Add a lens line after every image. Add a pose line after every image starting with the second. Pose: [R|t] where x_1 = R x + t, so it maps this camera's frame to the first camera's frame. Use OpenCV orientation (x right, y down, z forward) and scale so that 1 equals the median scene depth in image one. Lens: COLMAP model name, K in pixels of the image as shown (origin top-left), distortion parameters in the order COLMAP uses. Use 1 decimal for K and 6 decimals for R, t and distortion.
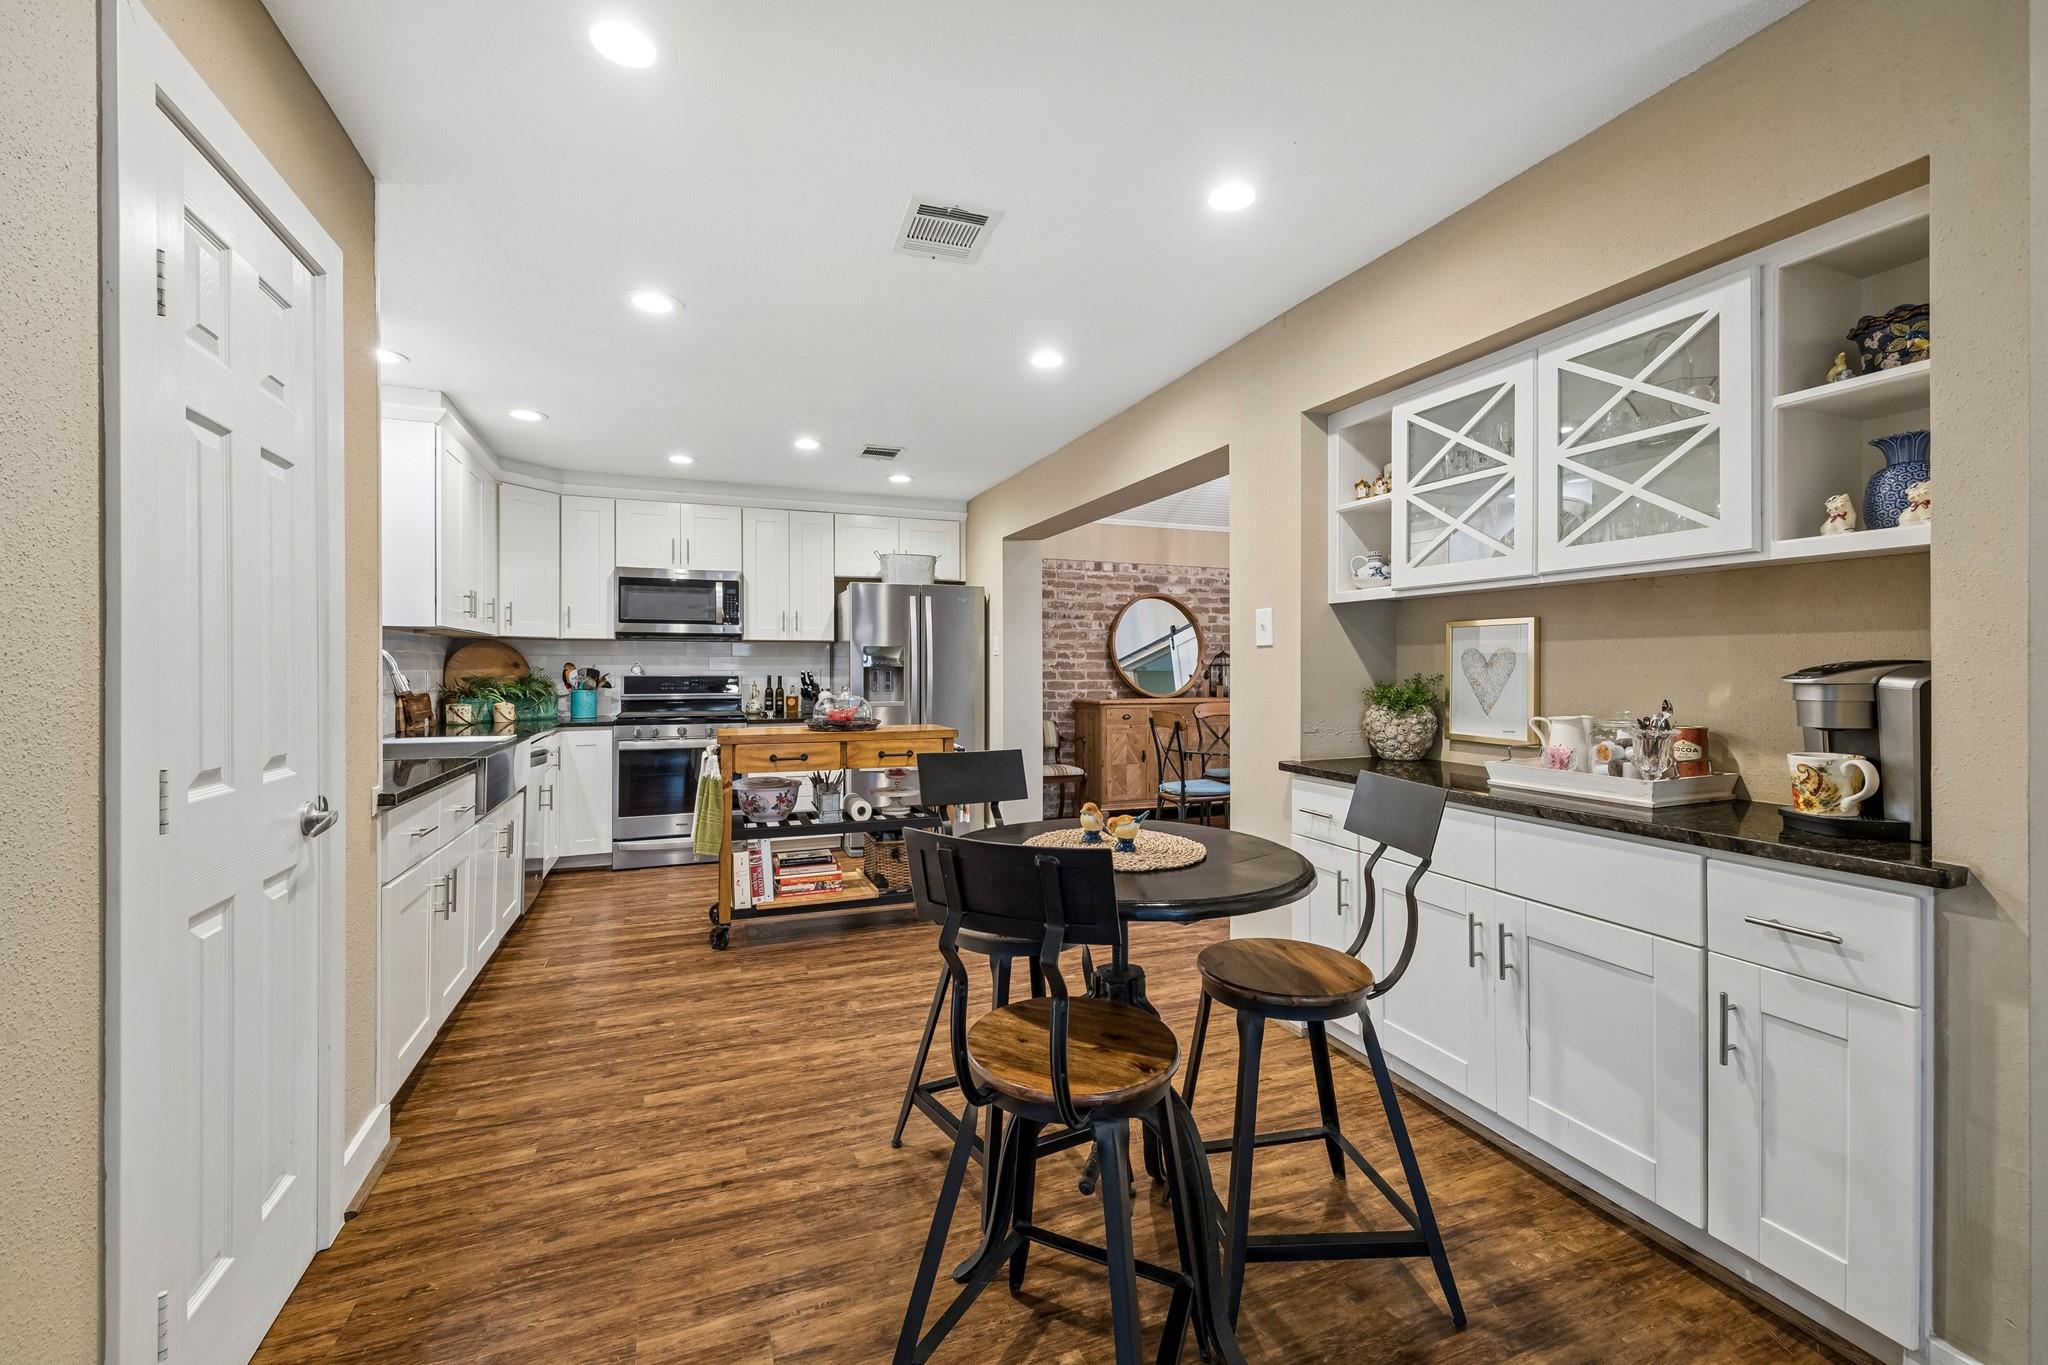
lens RADIAL K [[777.3, 0, 1015.1], [0, 777.3, 672.4], [0, 0, 1]] dist [-0.003421, -0.000063]
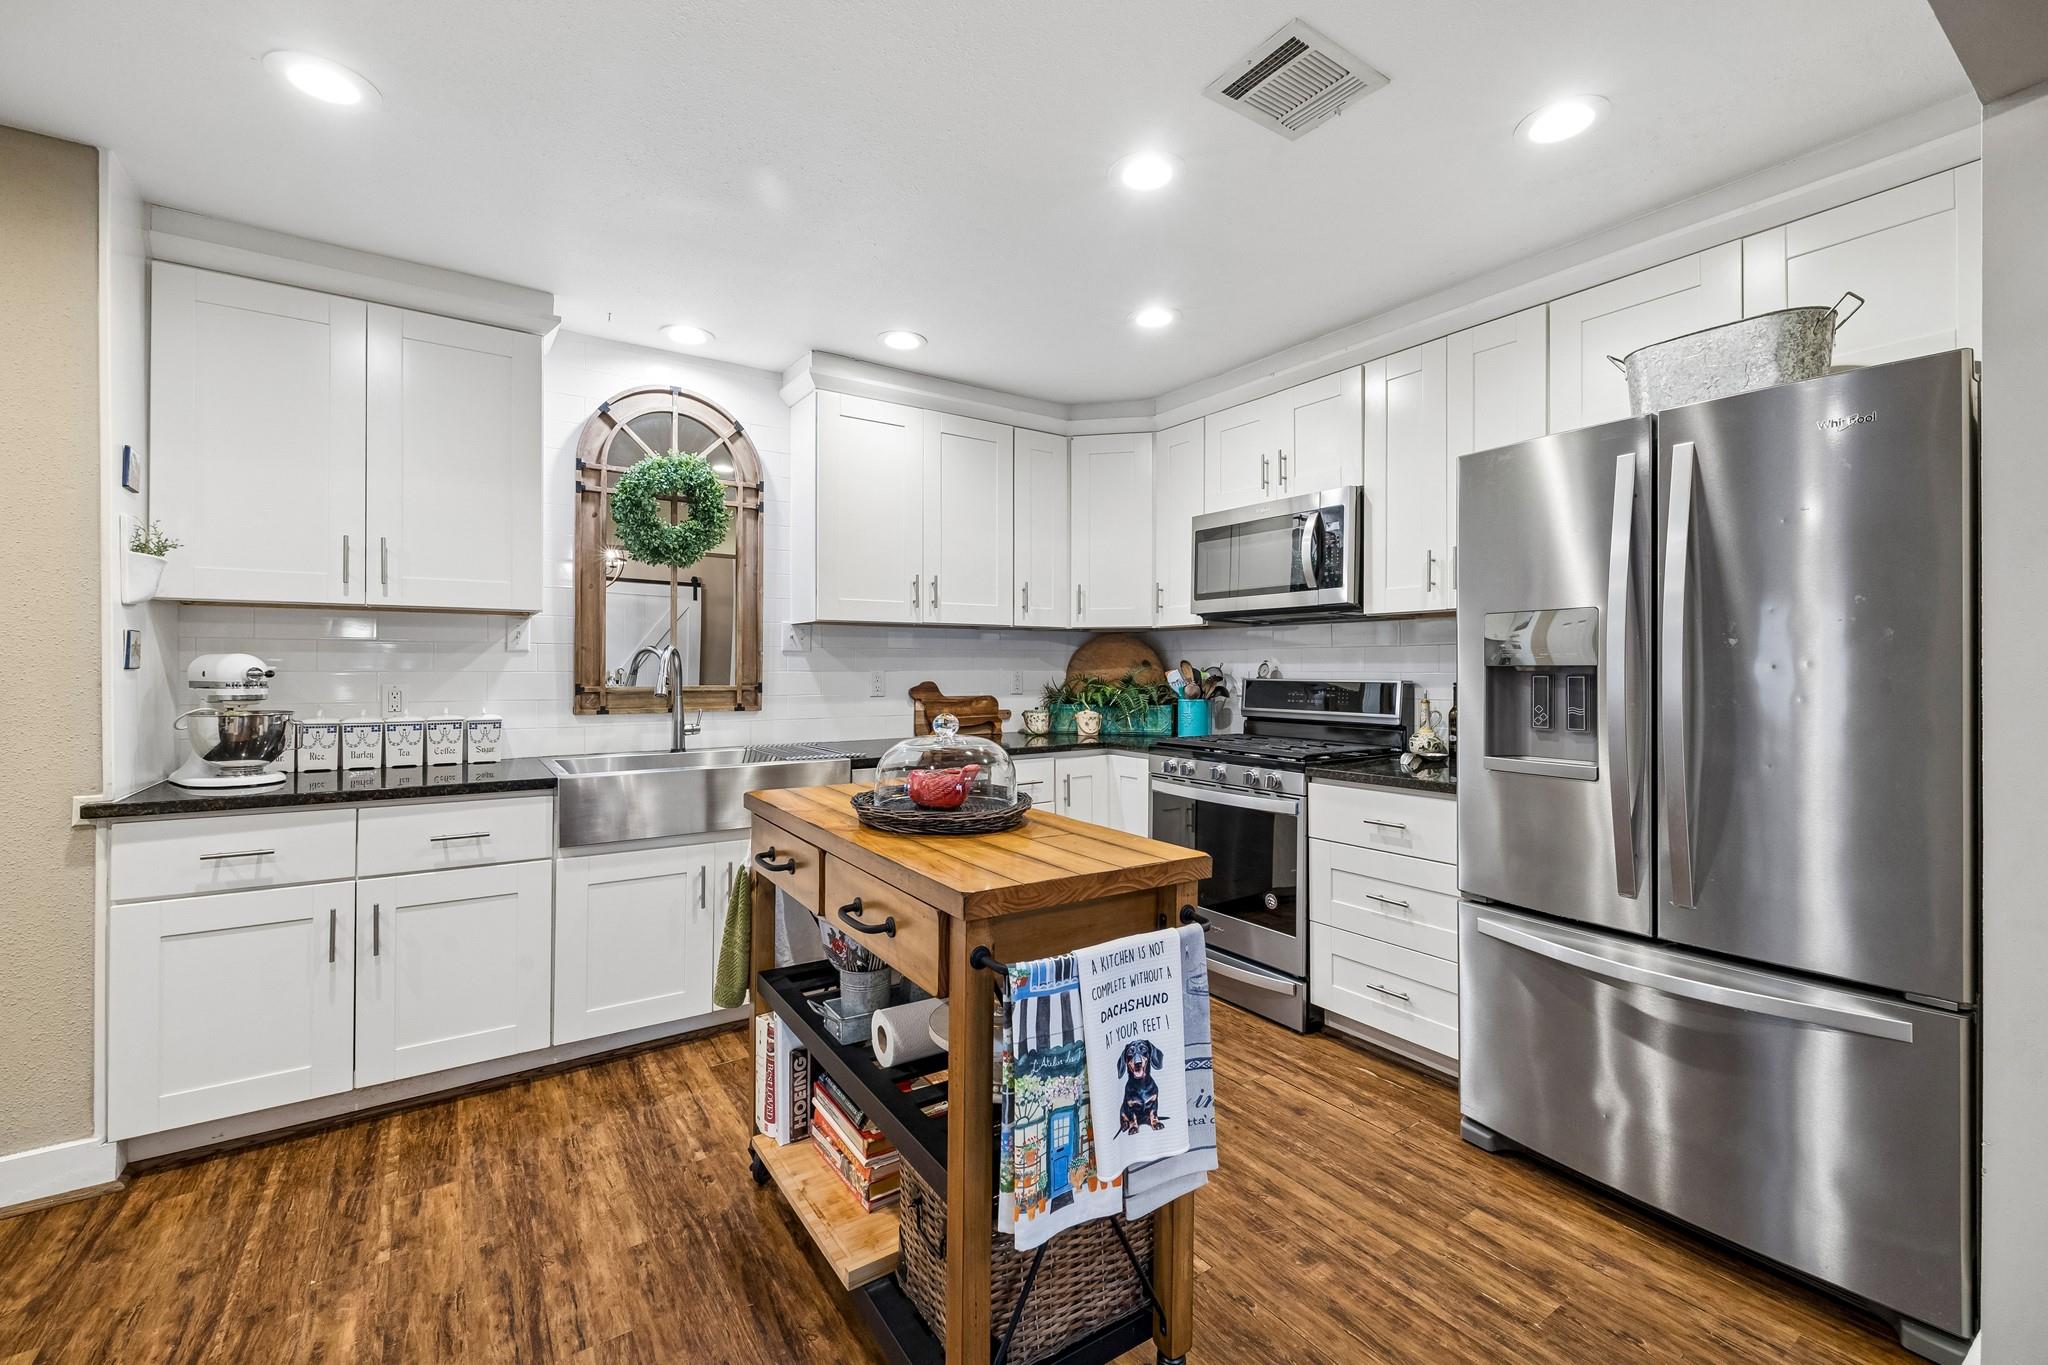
lens RADIAL K [[840.2, 0, 1023.5], [0, 840.2, 673.8], [0, 0, 1]] dist [-0.000736, -0.000340]
pose [[0.235939, 0.008784, -0.971728, 0.161598], [-0.000545, 0.999960, 0.008907, -0.006402], [0.971768, -0.001572, 0.235934, 0.694955]]
